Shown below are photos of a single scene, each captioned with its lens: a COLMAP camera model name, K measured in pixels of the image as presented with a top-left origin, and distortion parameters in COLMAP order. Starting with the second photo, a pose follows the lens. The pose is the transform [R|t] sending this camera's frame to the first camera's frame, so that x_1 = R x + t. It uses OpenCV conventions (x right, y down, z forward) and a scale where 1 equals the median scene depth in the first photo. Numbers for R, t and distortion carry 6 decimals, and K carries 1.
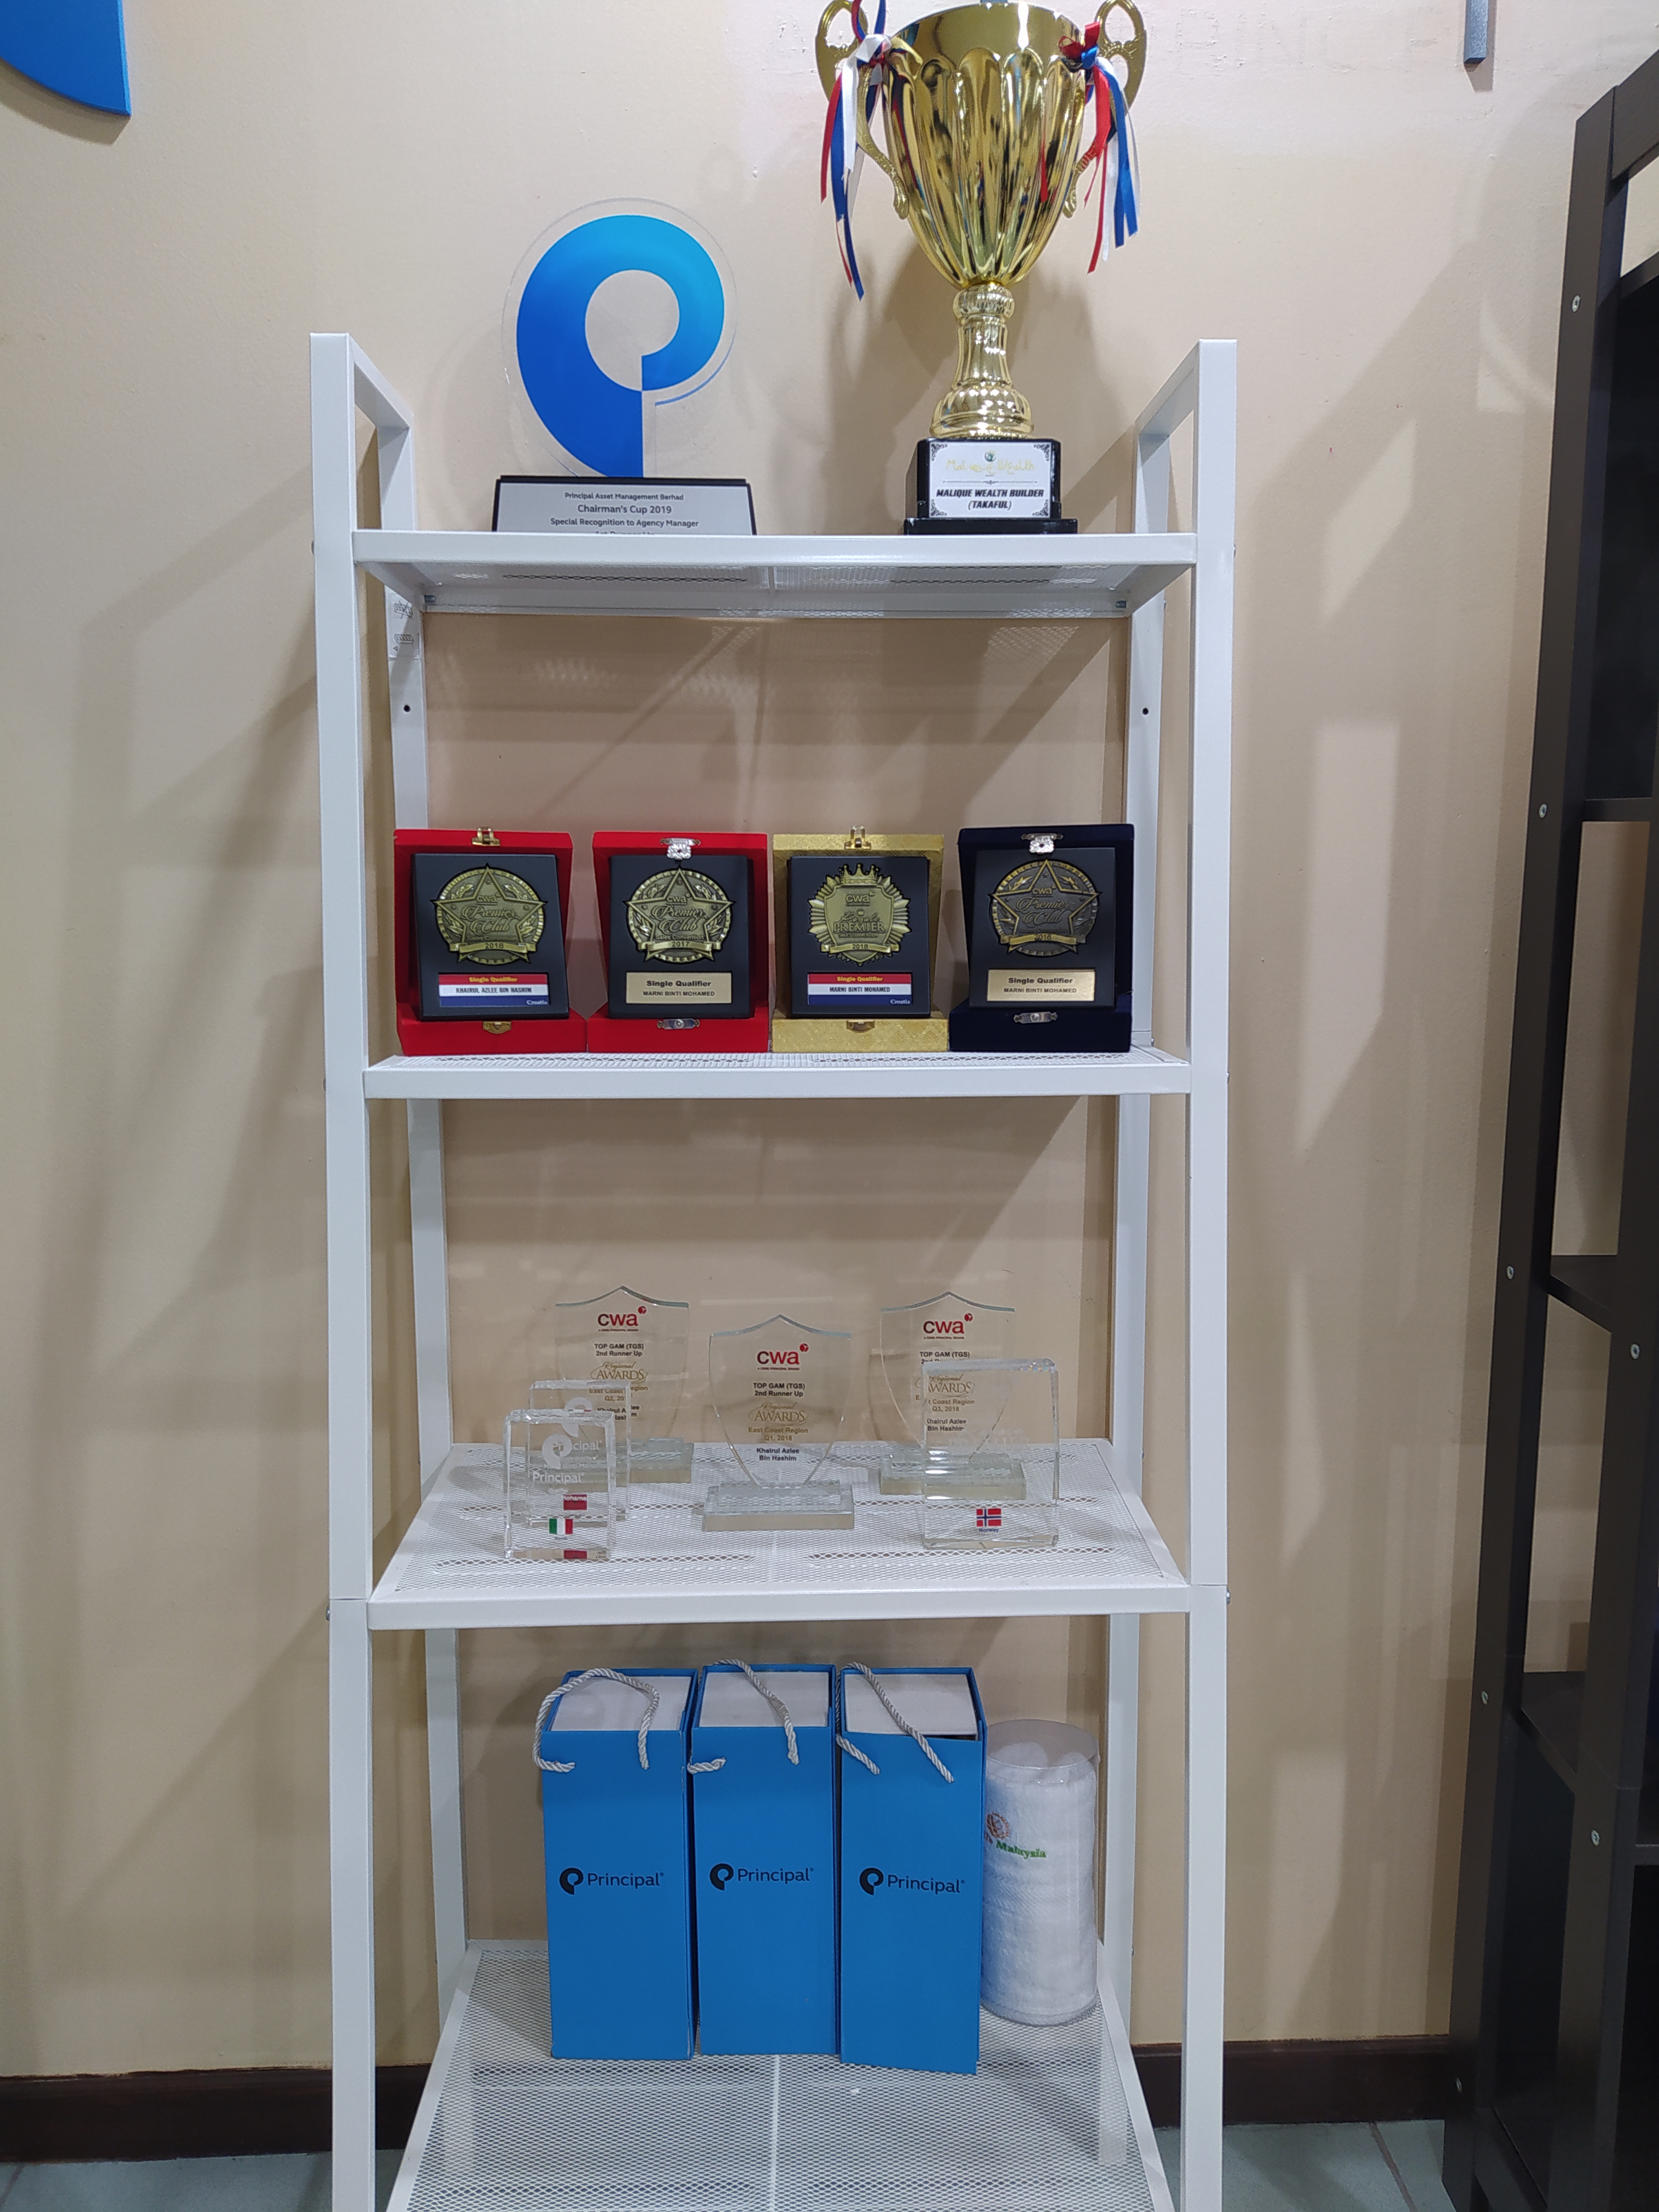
lens RADIAL K [[1645.3, 0, 829.5], [0, 1645.3, 1106.0], [0, 0, 1]] dist [0.120593, -0.178318]
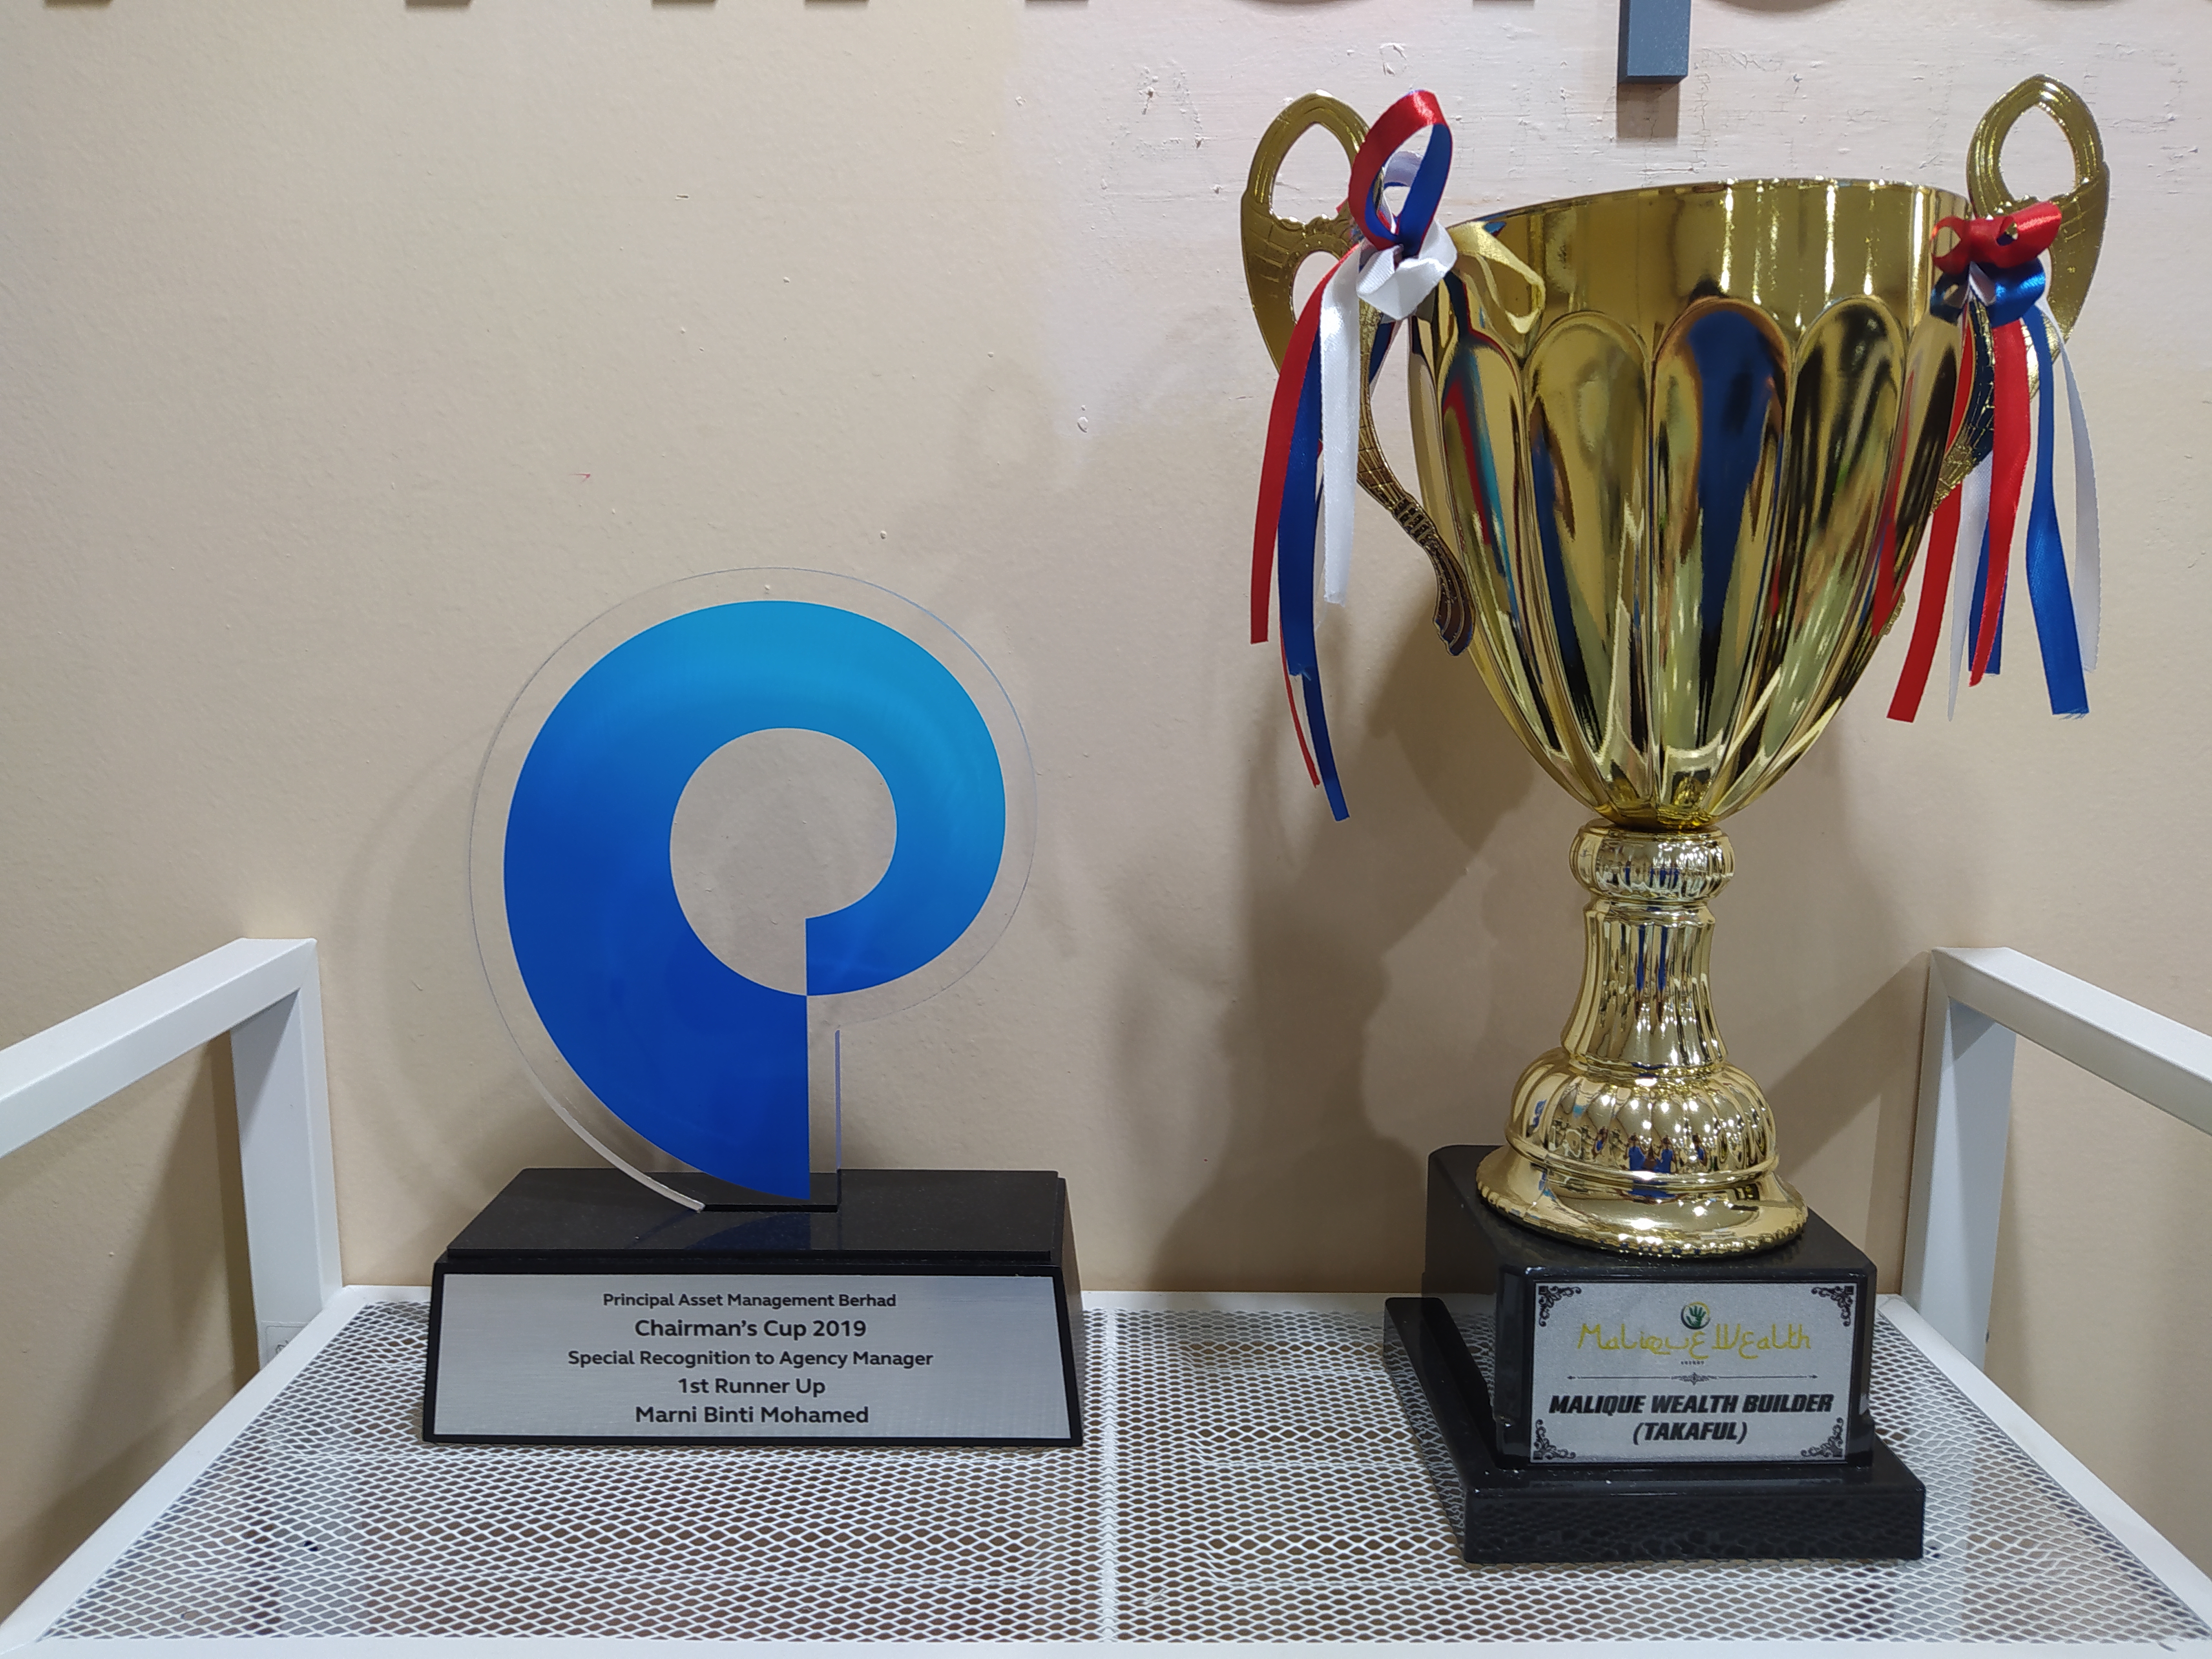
lens RADIAL K [[1645.3, 0, 1106.0], [0, 1645.3, 829.5], [0, 0, 1]] dist [0.120593, -0.178318]
pose [[0.999593, 0.010607, -0.026470, -0.027716], [-0.009756, 0.999438, 0.032067, -0.504224], [0.026795, -0.031796, 0.999135, 0.614815]]
